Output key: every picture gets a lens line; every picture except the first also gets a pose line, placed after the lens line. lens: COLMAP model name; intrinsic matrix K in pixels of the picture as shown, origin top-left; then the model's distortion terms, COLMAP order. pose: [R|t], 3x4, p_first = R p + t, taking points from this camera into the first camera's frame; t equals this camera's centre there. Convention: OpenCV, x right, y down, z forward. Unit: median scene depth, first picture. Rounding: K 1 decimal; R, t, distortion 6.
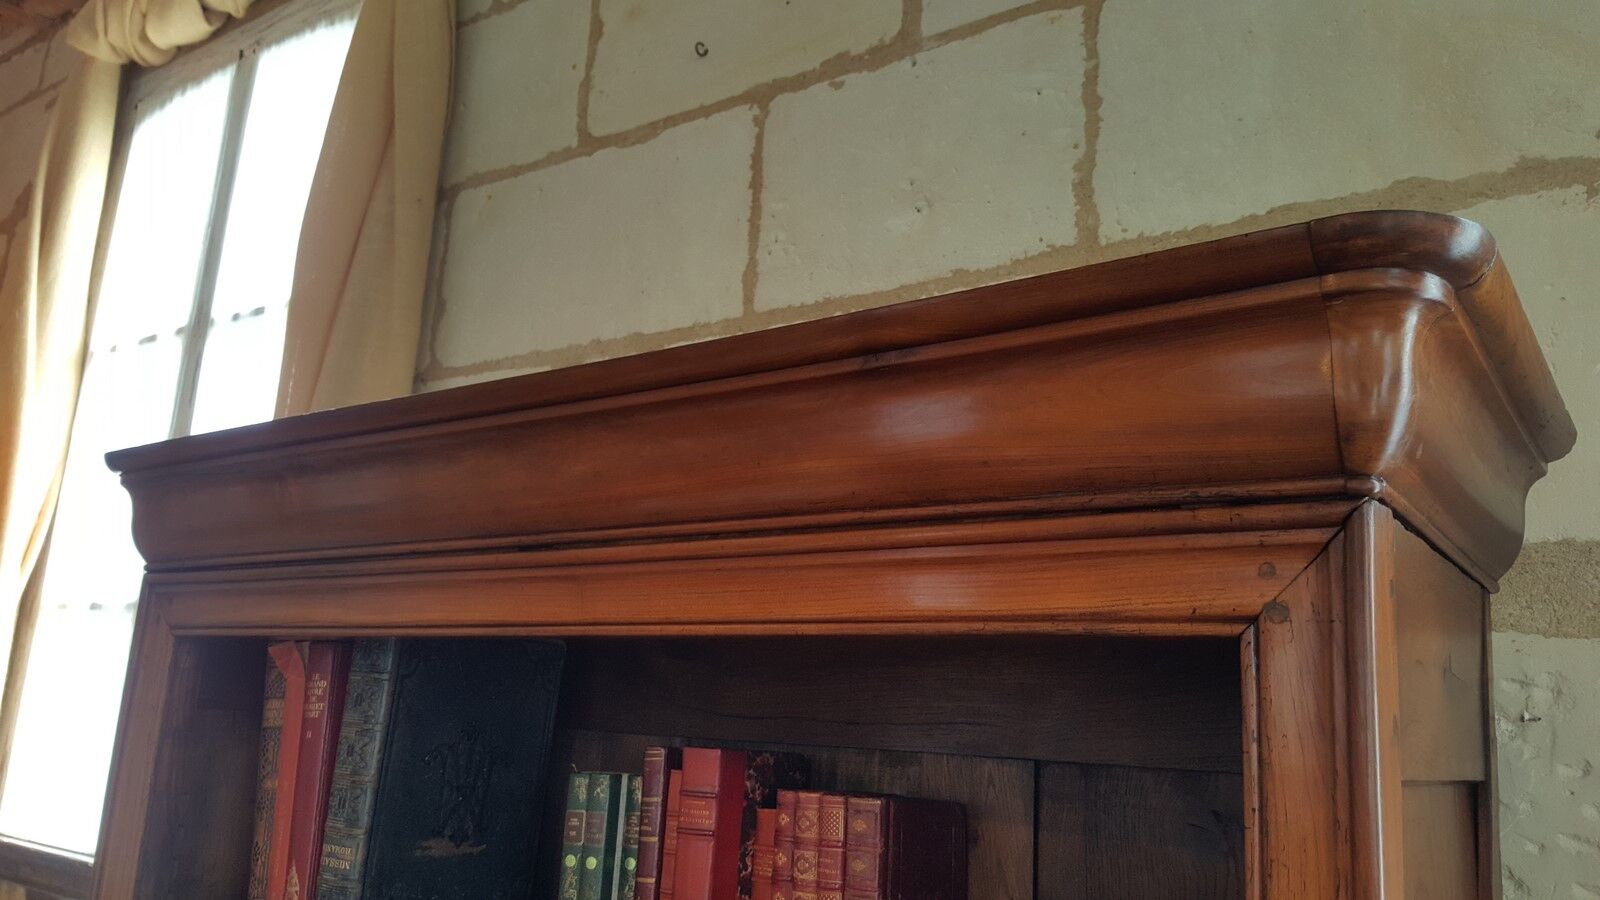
lens RADIAL K [[1183.2, 0, 846.2], [0, 1183.2, 493.7], [0, 0, 1]] dist [0.033296, -0.078833]
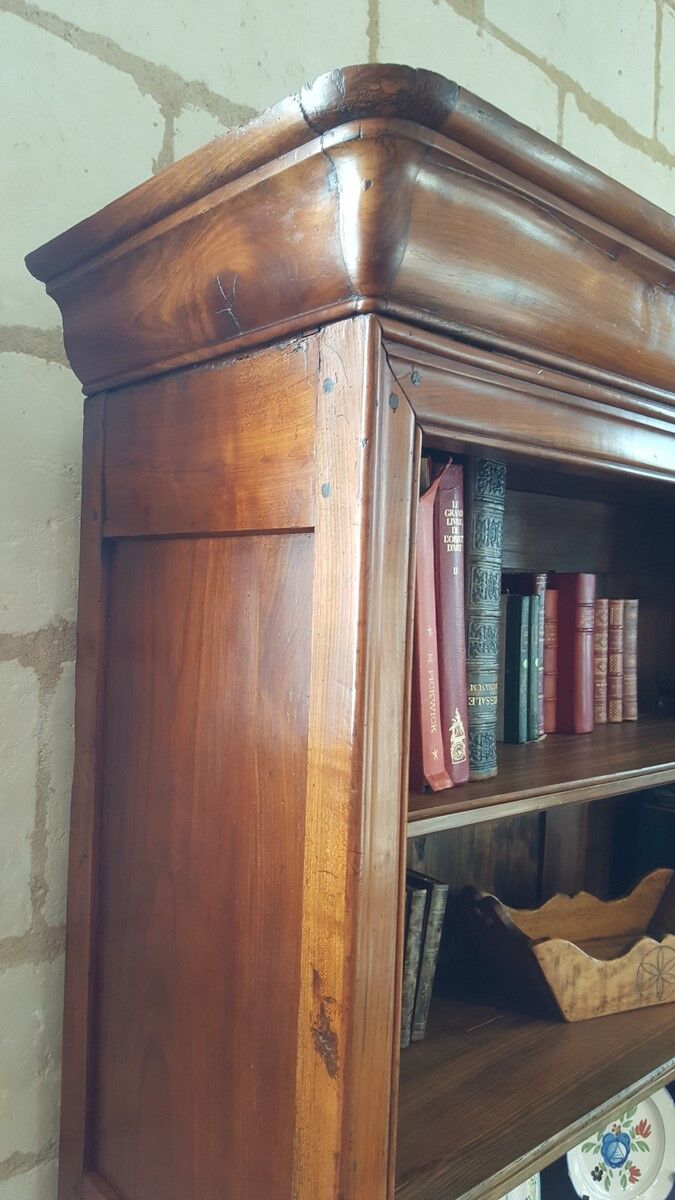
lens RADIAL K [[887.4, 0, 337.5], [0, 887.4, 600.0], [0, 0, 1]] dist [0.033296, -0.078833]
pose [[0.242025, -0.065115, 0.968083, -1.180543], [-0.219985, 0.968080, 0.120112, 0.176138], [-0.945003, -0.242034, 0.219976, 0.998303]]
